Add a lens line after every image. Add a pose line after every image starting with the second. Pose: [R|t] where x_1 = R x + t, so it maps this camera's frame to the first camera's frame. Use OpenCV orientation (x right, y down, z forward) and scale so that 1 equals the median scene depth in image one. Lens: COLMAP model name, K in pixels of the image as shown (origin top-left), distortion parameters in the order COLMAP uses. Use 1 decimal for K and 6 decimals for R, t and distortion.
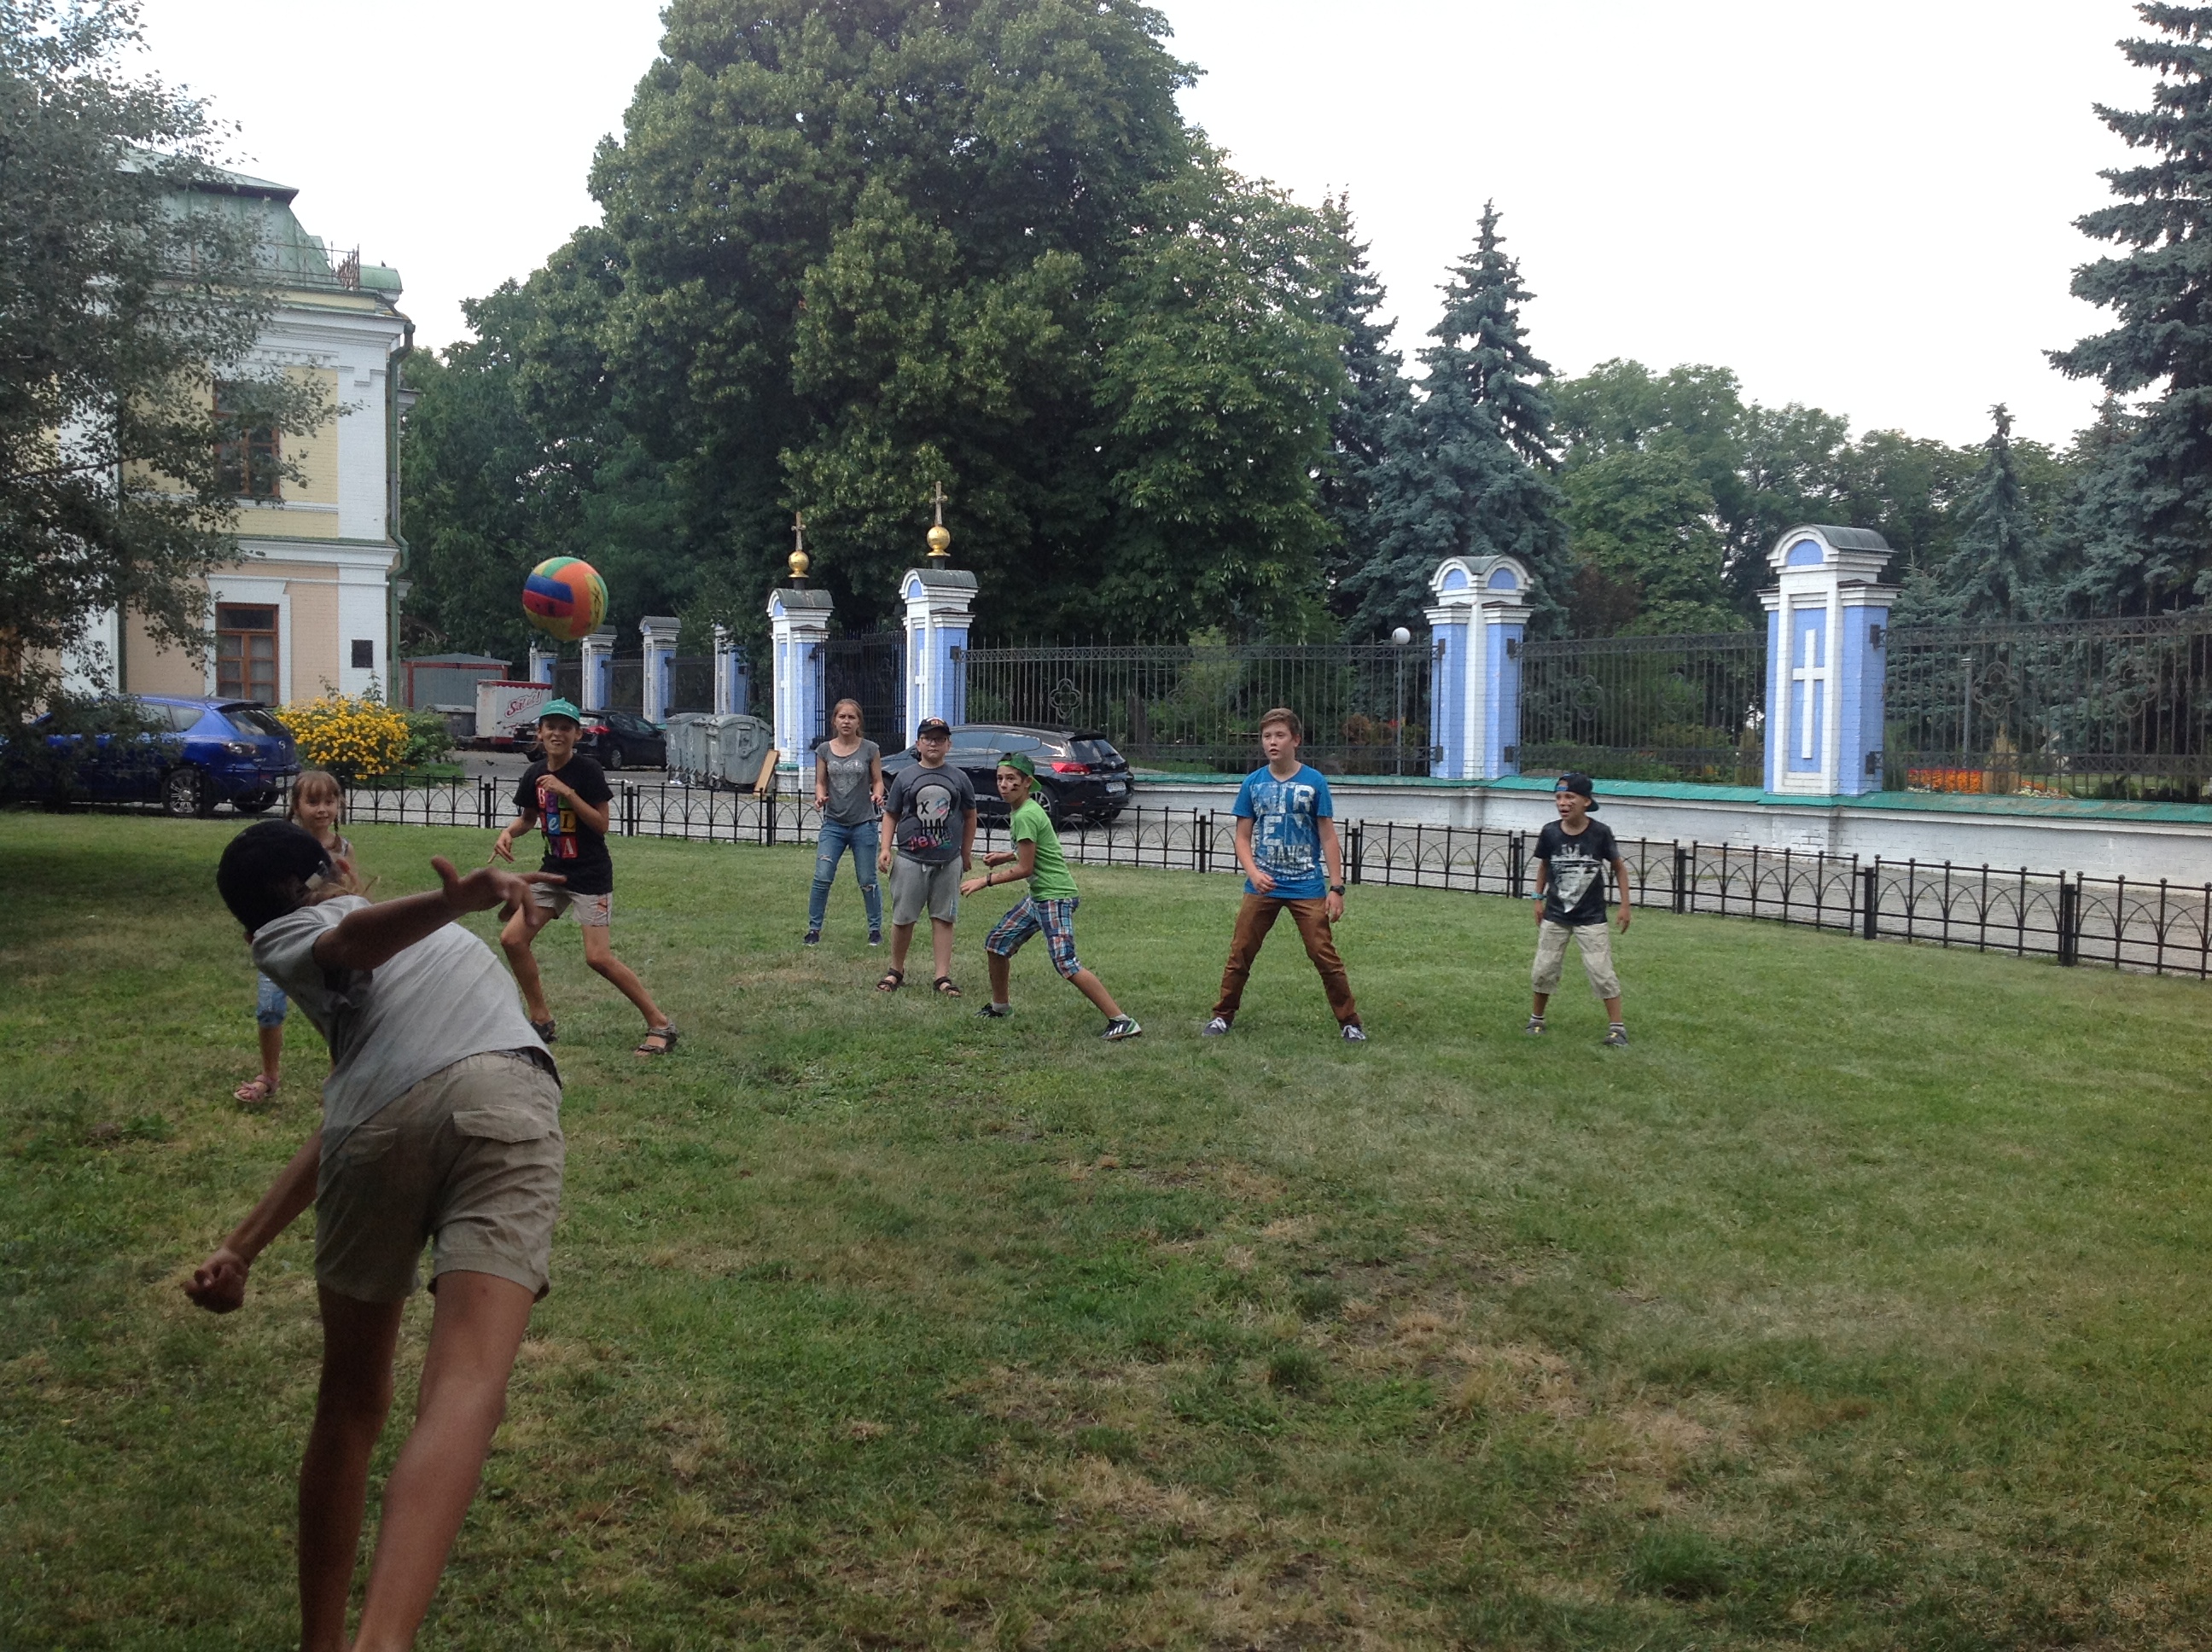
lens RADIAL K [[2013.9, 0, 1085.8], [0, 2013.9, 835.2], [0, 0, 1]] dist [0.041266, -0.127952]
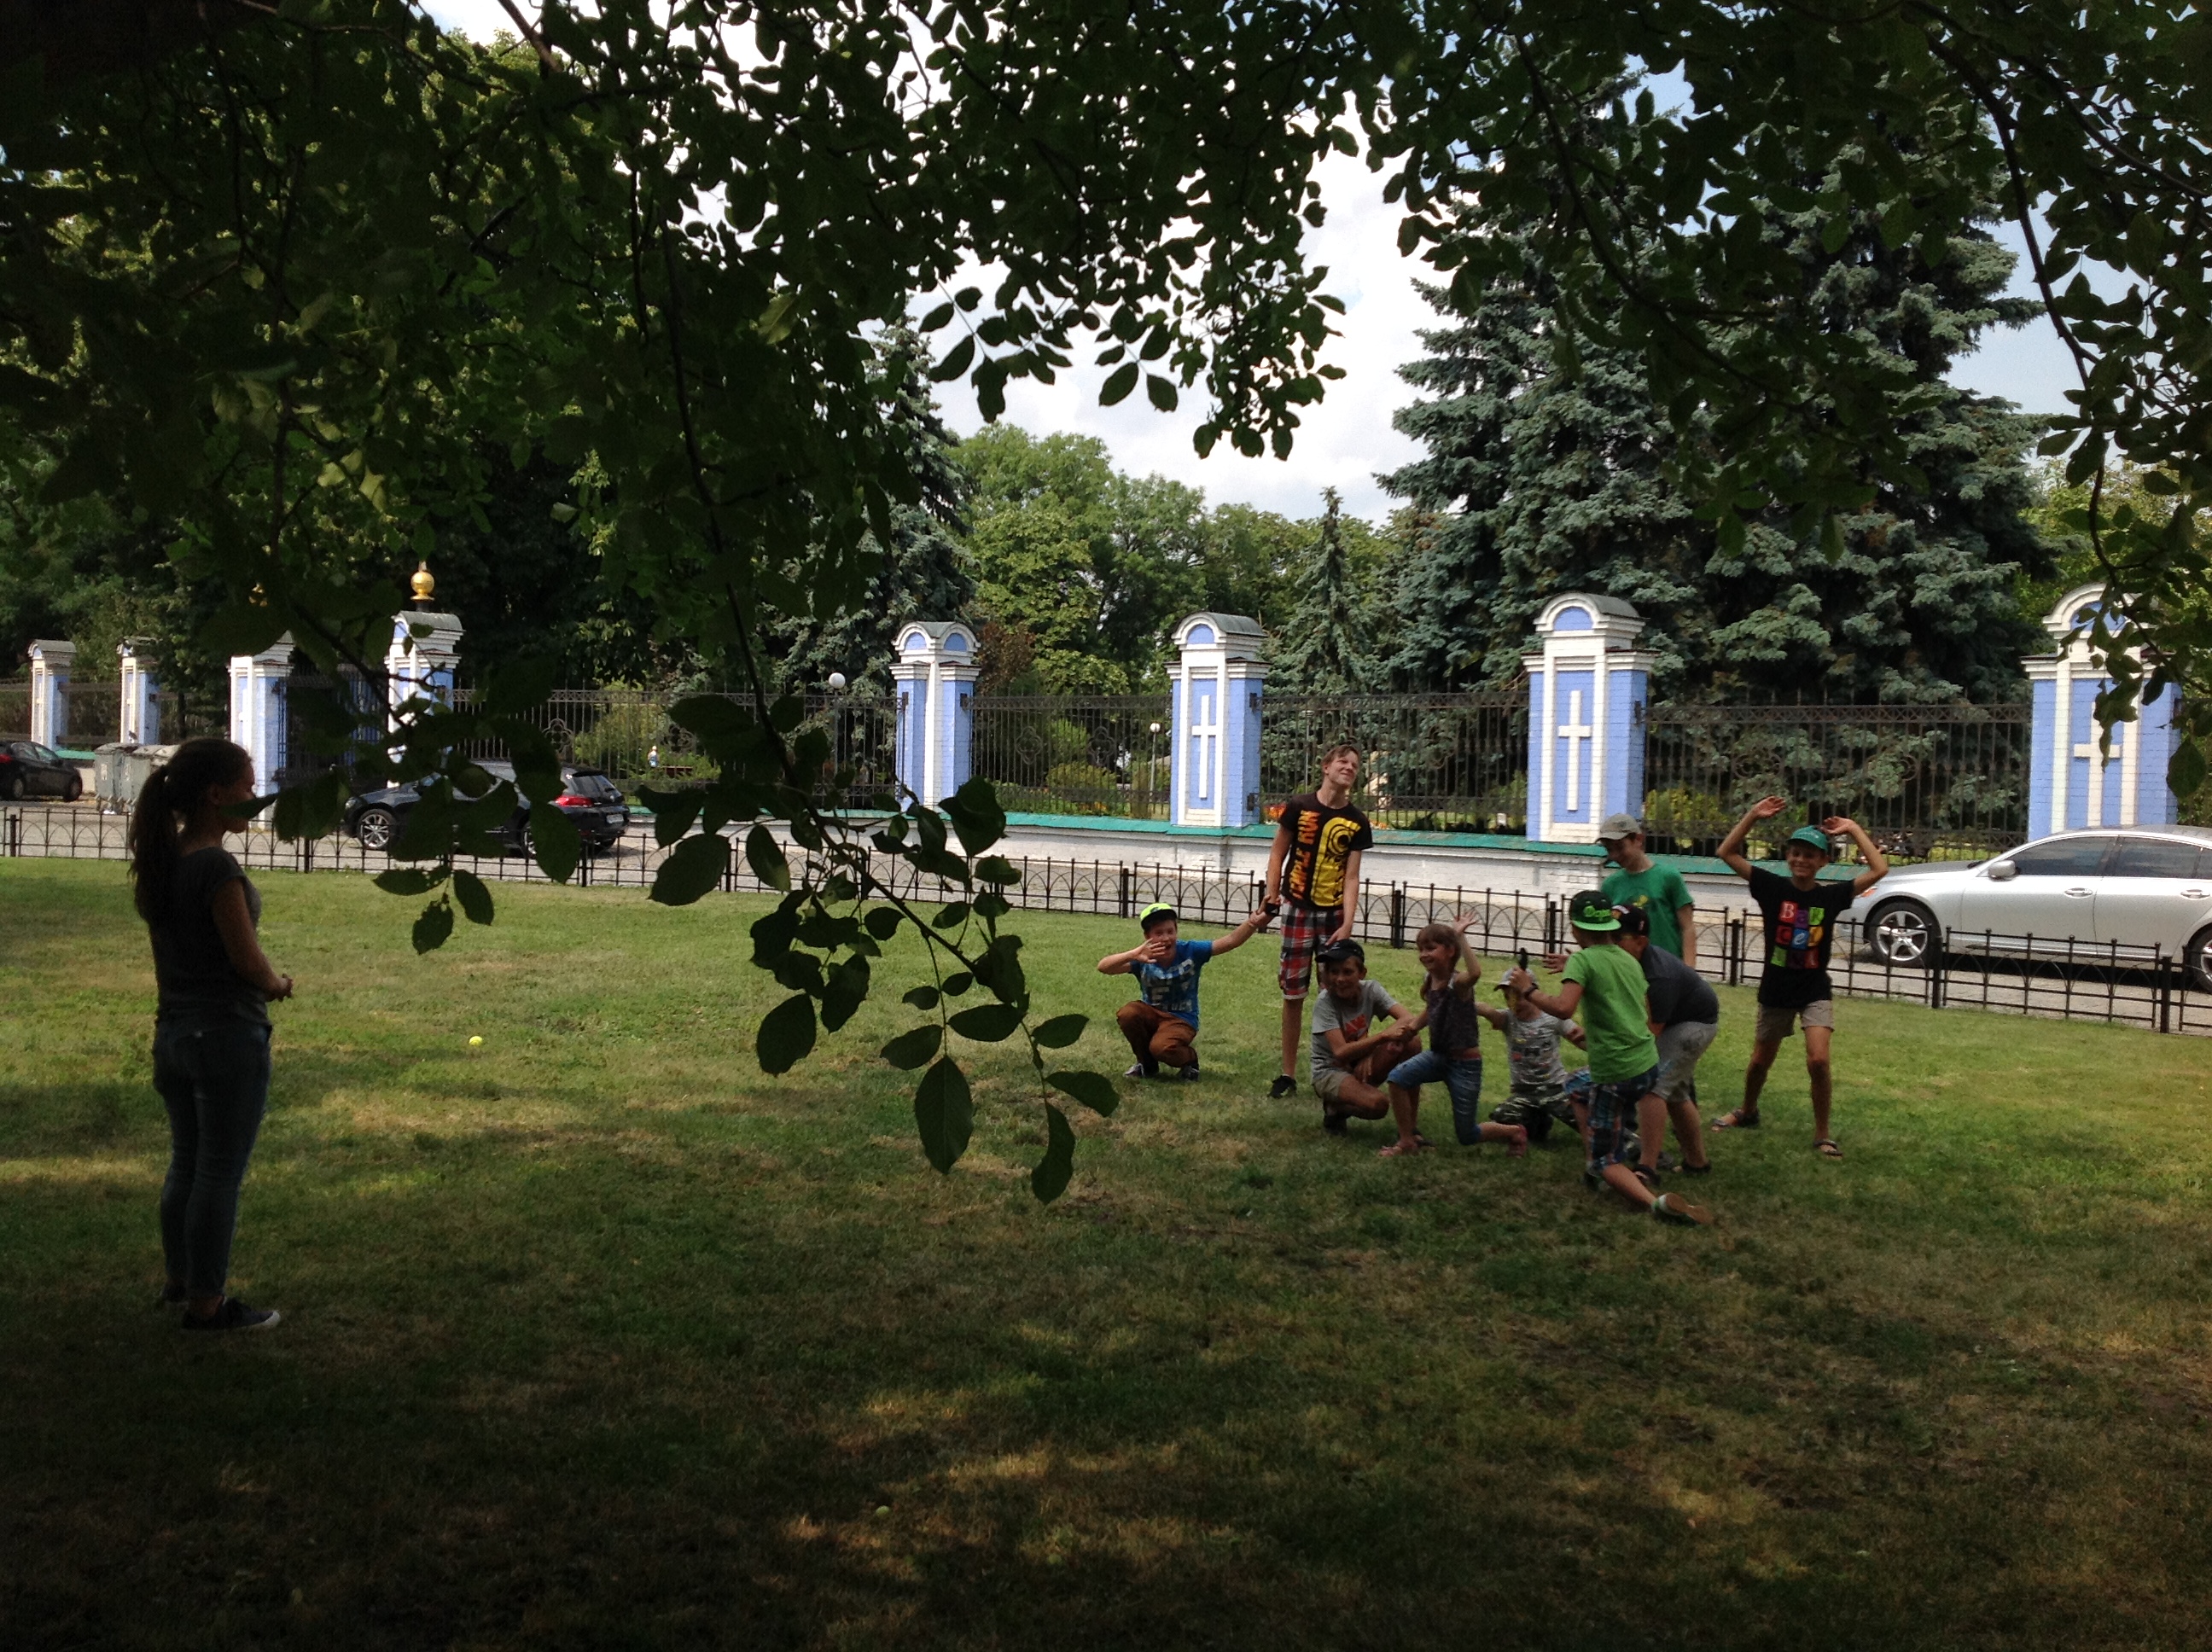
lens RADIAL K [[2013.9, 0, 1108.2], [0, 2013.9, 830.0], [0, 0, 1]] dist [0.041266, -0.127952]
pose [[0.949998, 0.001398, 0.312253, -0.062820], [0.004441, 0.999828, -0.017986, 0.002910], [-0.312224, 0.018474, 0.949829, -0.117192]]
